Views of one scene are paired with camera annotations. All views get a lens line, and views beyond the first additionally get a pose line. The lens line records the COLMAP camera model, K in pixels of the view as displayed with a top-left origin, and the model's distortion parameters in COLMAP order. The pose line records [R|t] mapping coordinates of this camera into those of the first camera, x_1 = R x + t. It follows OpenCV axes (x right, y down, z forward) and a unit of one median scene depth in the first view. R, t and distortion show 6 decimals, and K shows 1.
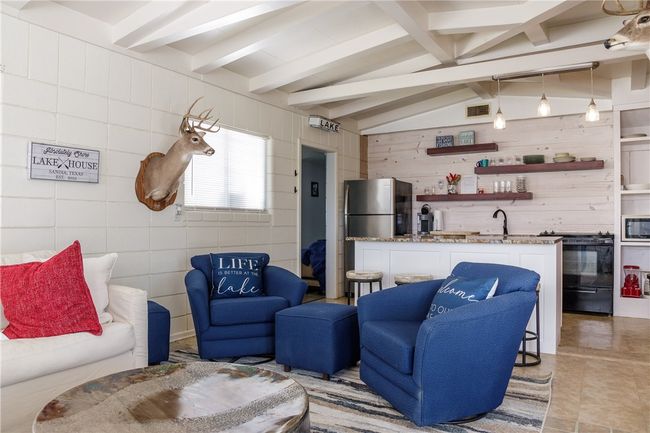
lens RADIAL K [[451.3, 0, 325.3], [0, 451.3, 217.2], [0, 0, 1]] dist [0.000447, 0.000595]
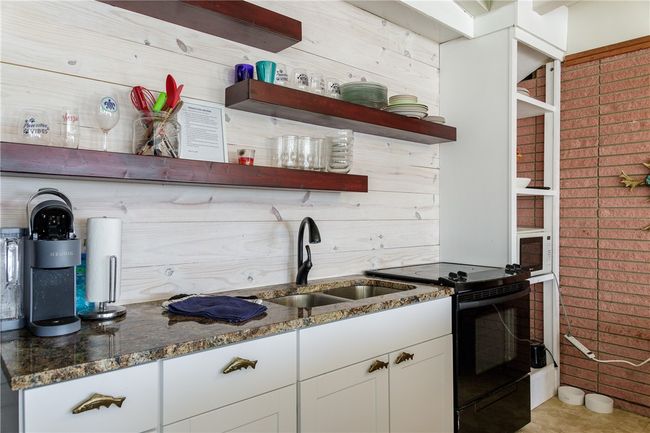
lens RADIAL K [[451.3, 0, 324.8], [0, 451.3, 215.6], [0, 0, 1]] dist [0.000447, 0.000595]
pose [[0.273648, -0.002538, 0.961827, 0.049799], [-0.011007, 0.999923, 0.005770, -0.019563], [-0.961767, -0.012166, 0.273599, 0.866088]]
